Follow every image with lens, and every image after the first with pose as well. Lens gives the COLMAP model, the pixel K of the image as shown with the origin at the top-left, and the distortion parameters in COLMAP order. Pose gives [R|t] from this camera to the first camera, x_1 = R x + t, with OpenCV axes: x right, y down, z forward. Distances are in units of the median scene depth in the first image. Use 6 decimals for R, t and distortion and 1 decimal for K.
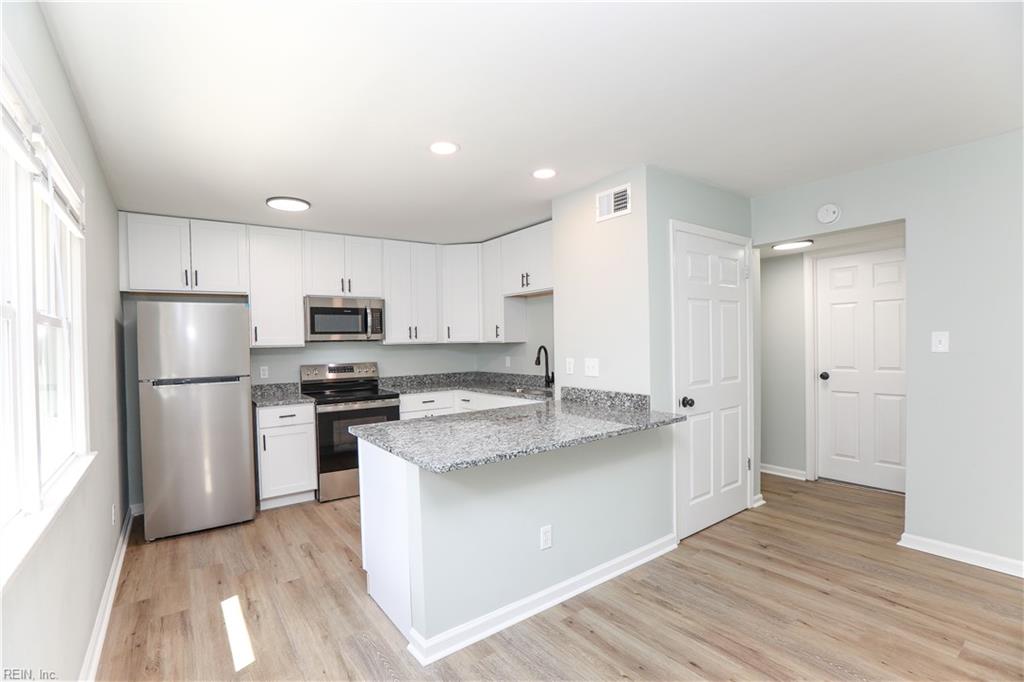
lens RADIAL K [[468.7, 0, 501.9], [0, 468.7, 347.0], [0, 0, 1]] dist [-0.071674, 0.037380]
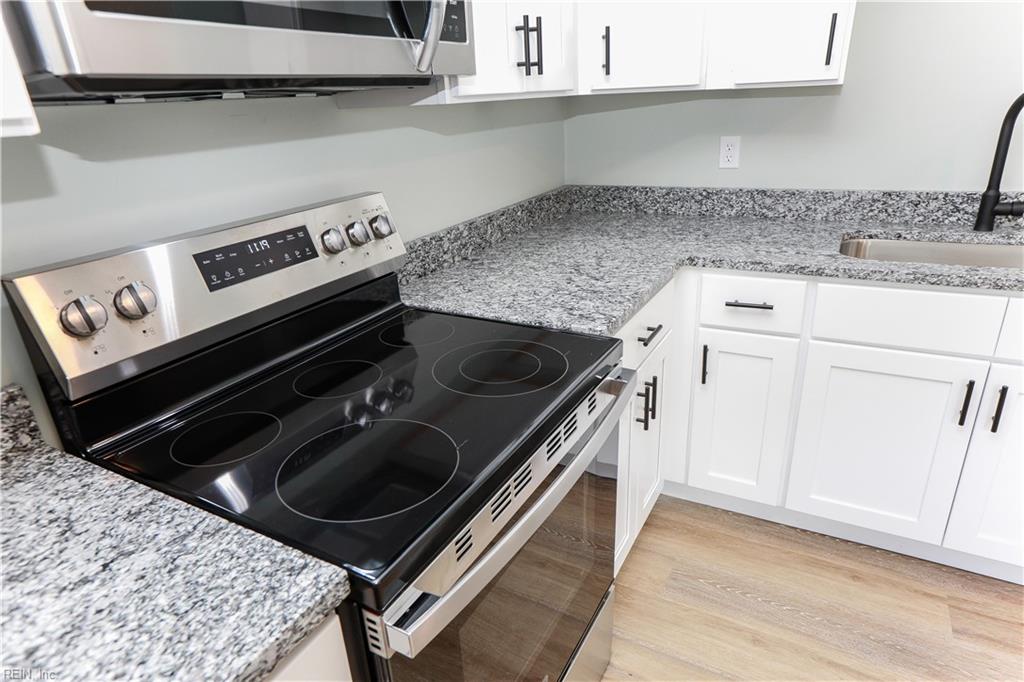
lens RADIAL K [[619.4, 0, 505.4], [0, 619.4, 341.0], [0, 0, 1]] dist [-0.020453, 0.001464]
pose [[0.905647, -0.183030, 0.382496, -0.450164], [0.040945, 0.935577, 0.350741, -0.003399], [-0.422051, -0.301987, 0.854797, 0.922902]]
